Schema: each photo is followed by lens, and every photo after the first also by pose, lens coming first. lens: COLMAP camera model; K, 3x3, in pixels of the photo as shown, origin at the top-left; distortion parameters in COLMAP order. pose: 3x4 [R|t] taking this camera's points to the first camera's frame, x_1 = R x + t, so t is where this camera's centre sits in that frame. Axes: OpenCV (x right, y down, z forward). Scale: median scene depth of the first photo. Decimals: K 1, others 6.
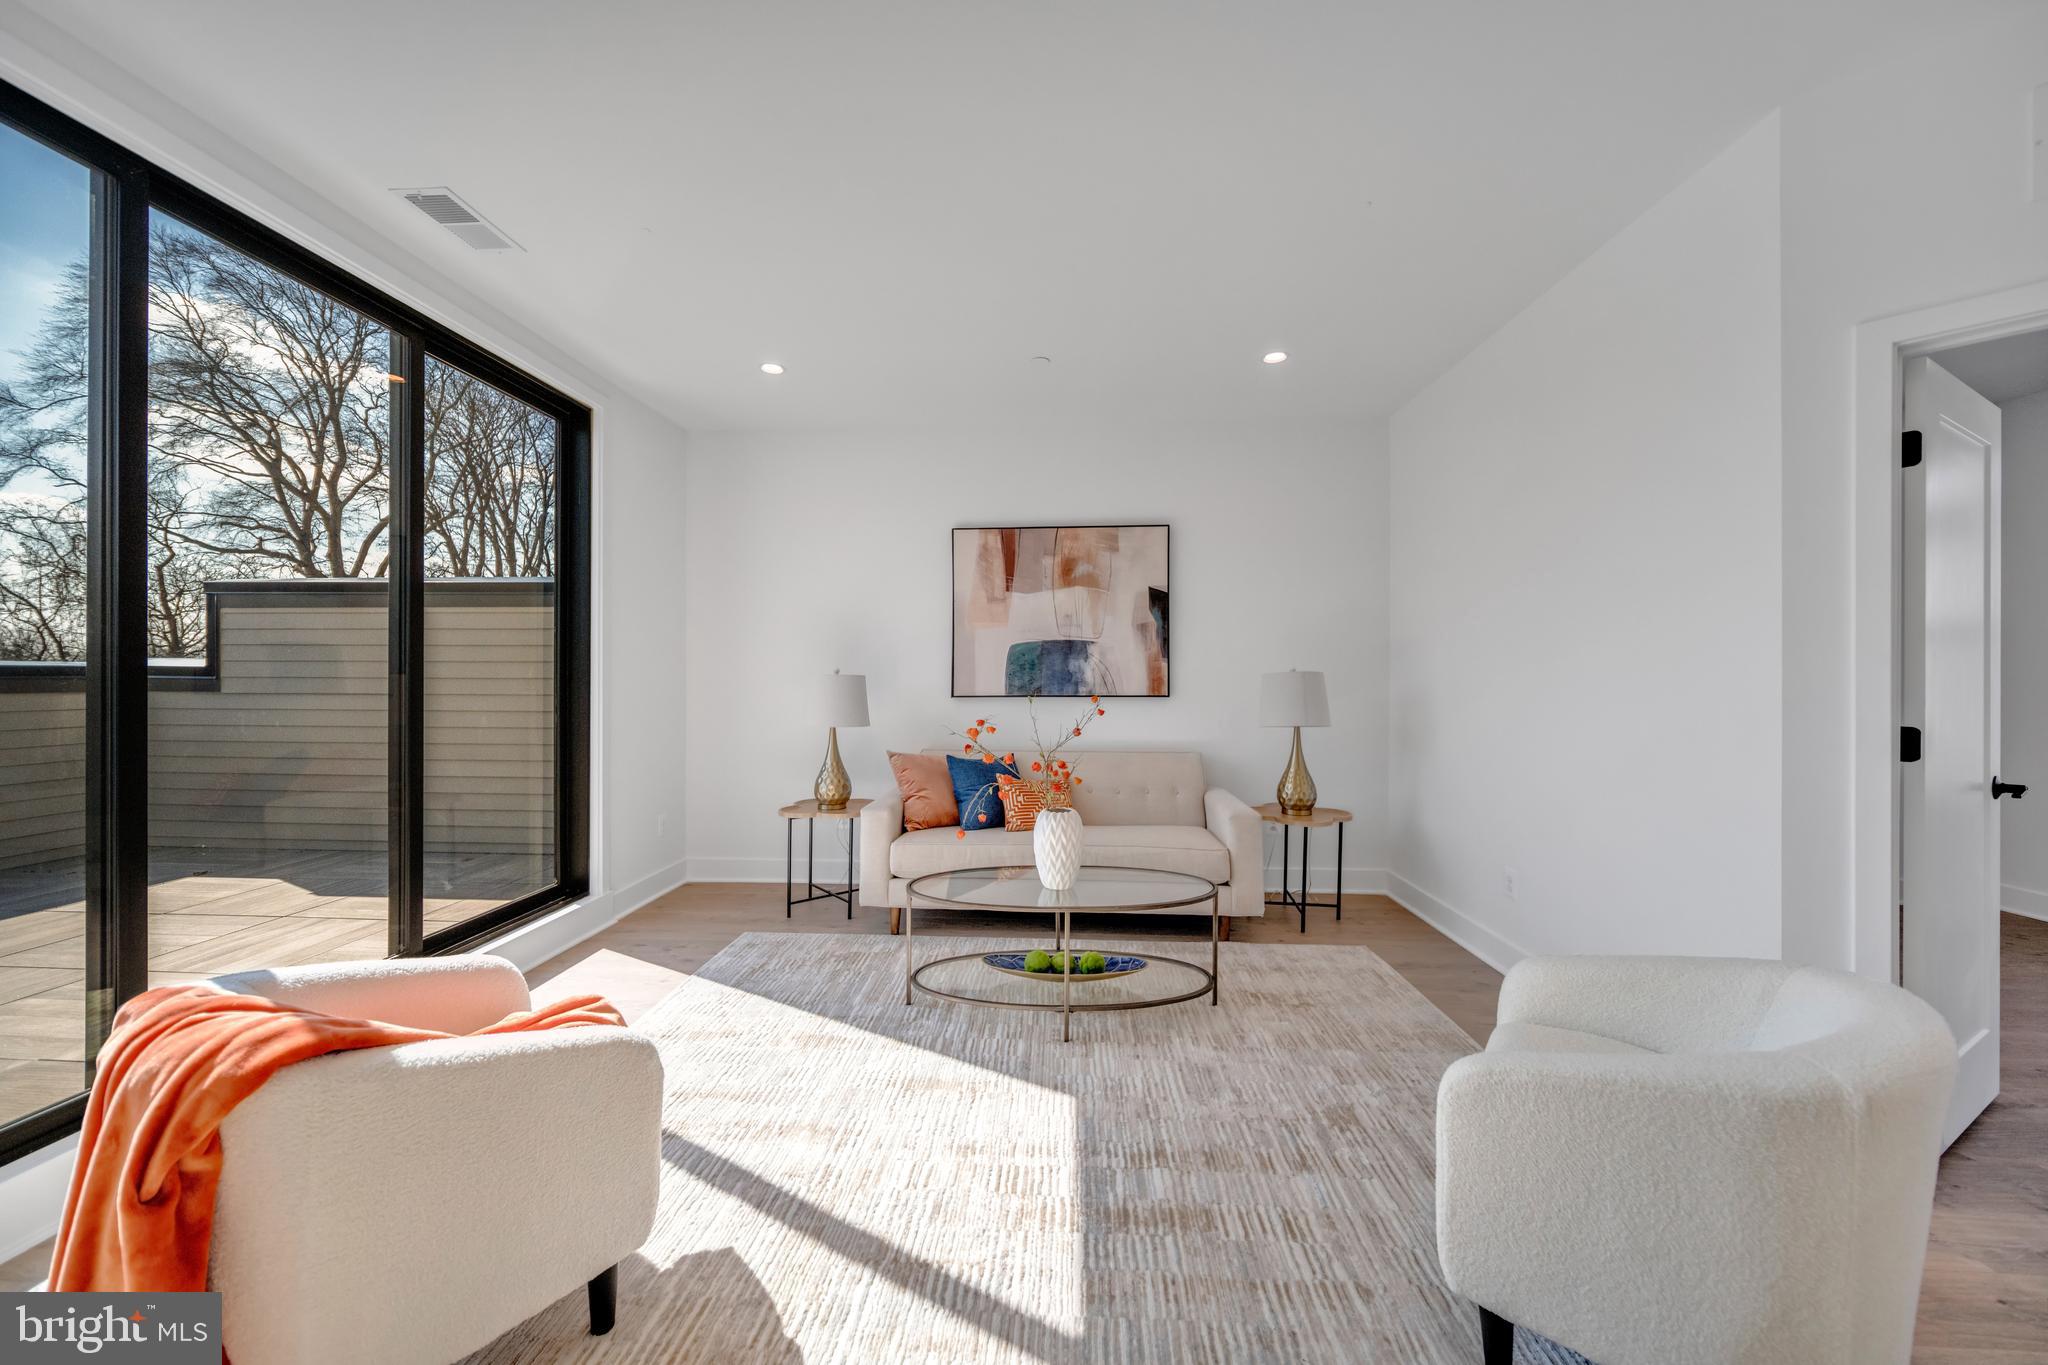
lens RADIAL K [[716.8, 0, 1028.3], [0, 716.8, 674.9], [0, 0, 1]] dist [0.001237, -0.000321]
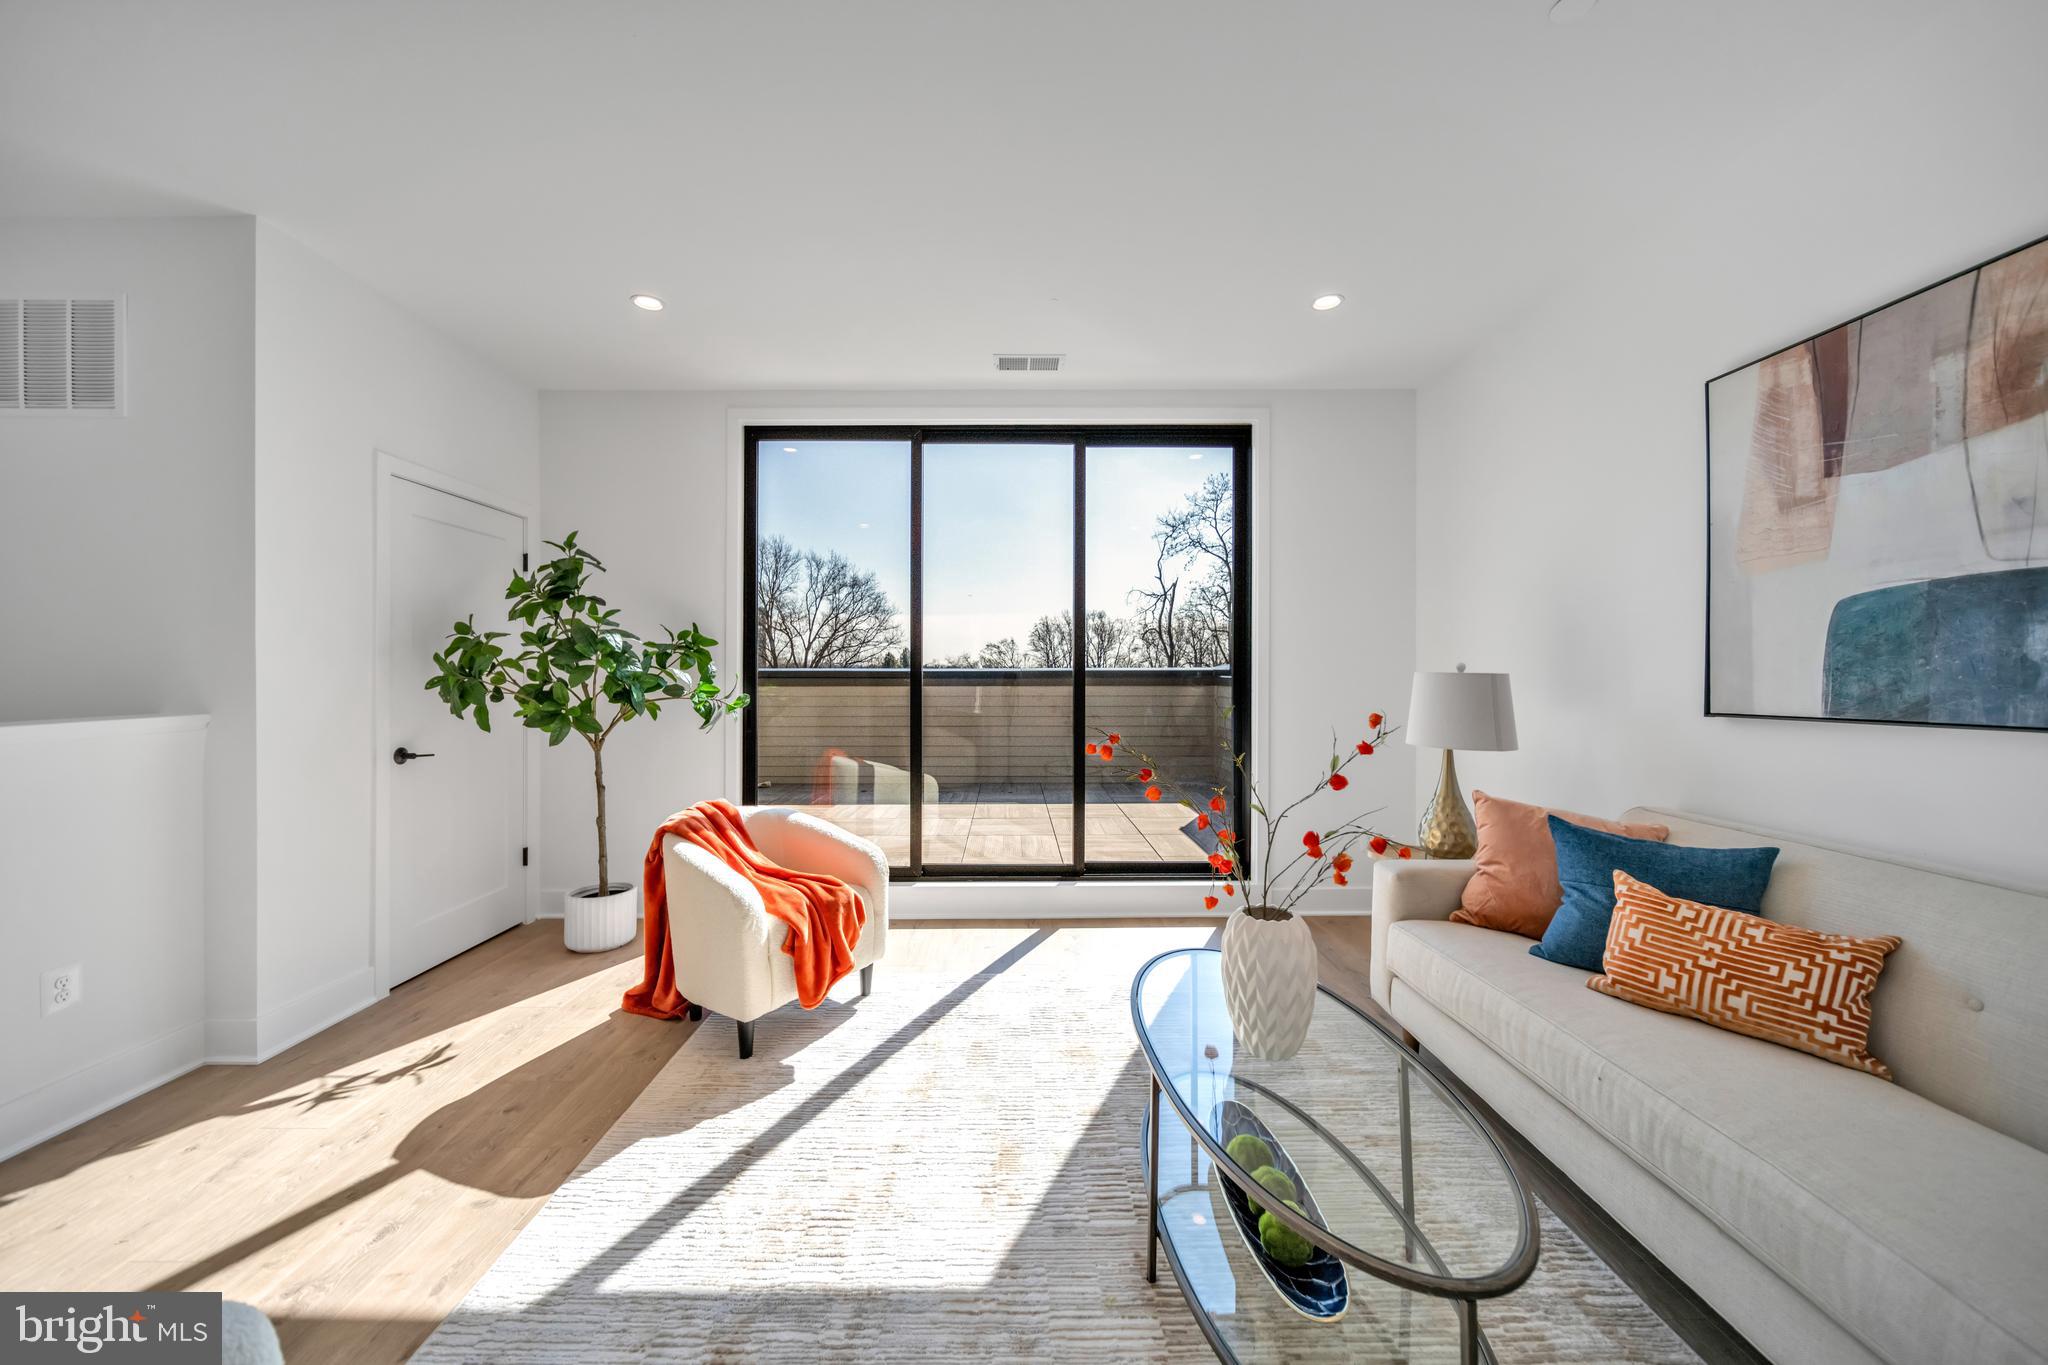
lens RADIAL K [[740.2, 0, 1018.2], [0, 740.2, 670.8], [0, 0, 1]] dist [-0.000693, -0.000609]
pose [[0.072535, -0.008494, -0.997330, 0.382332], [0.002510, 0.999962, -0.008334, 0.002799], [0.997363, -0.001898, 0.072553, 0.482384]]
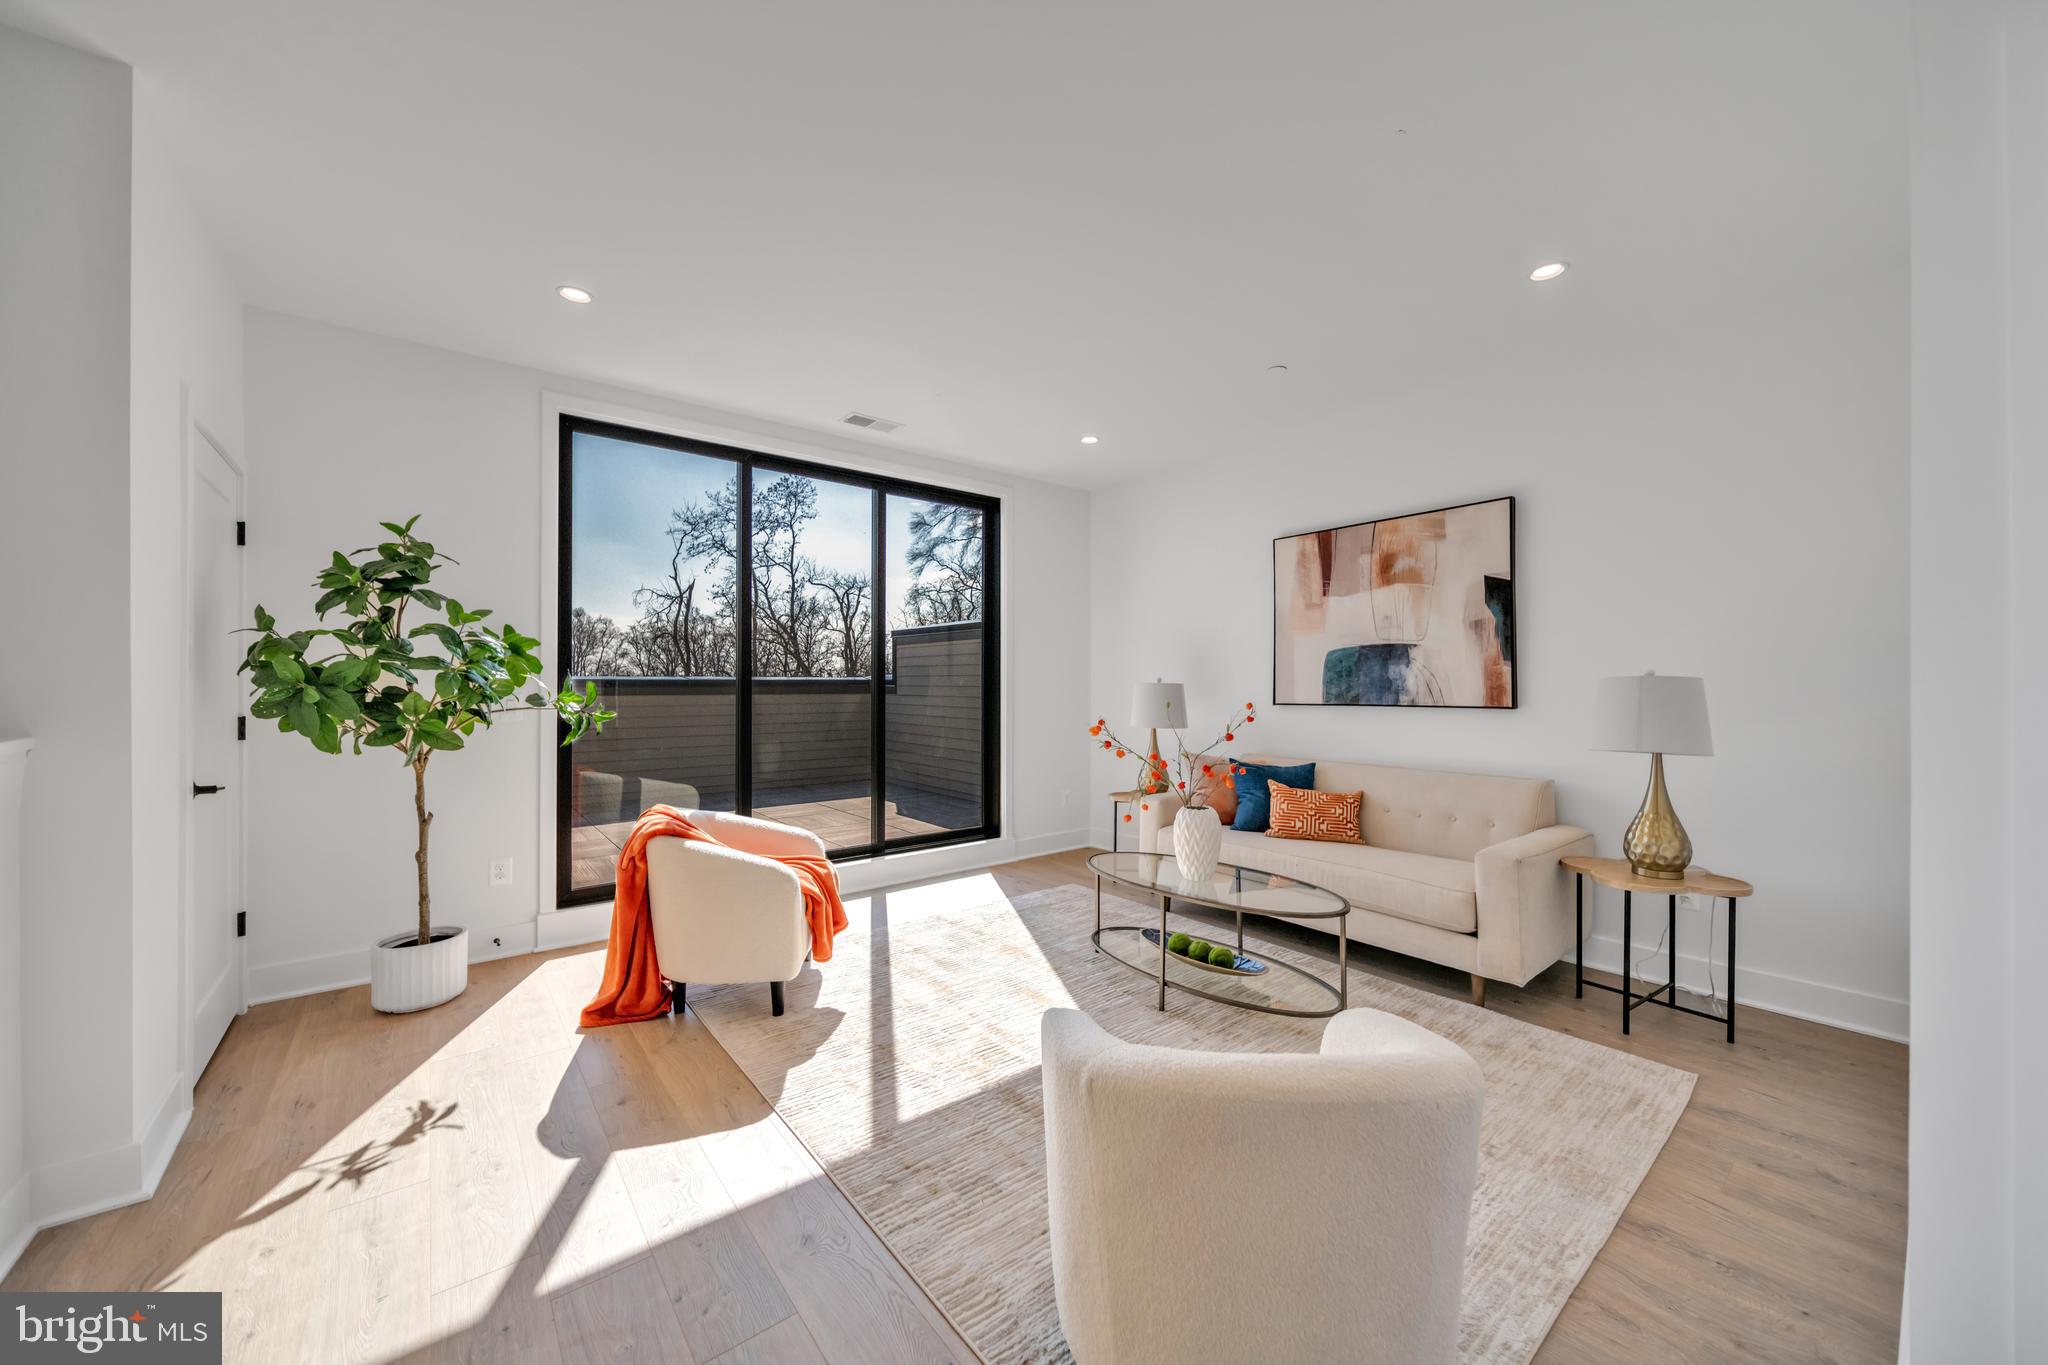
lens RADIAL K [[740.2, 0, 1048.0], [0, 740.2, 680.0], [0, 0, 1]] dist [-0.000693, -0.000609]
pose [[0.687996, -0.005849, -0.725691, 0.440723], [0.002276, 0.999980, -0.005902, 0.001572], [0.725711, 0.002409, 0.687995, 0.044306]]
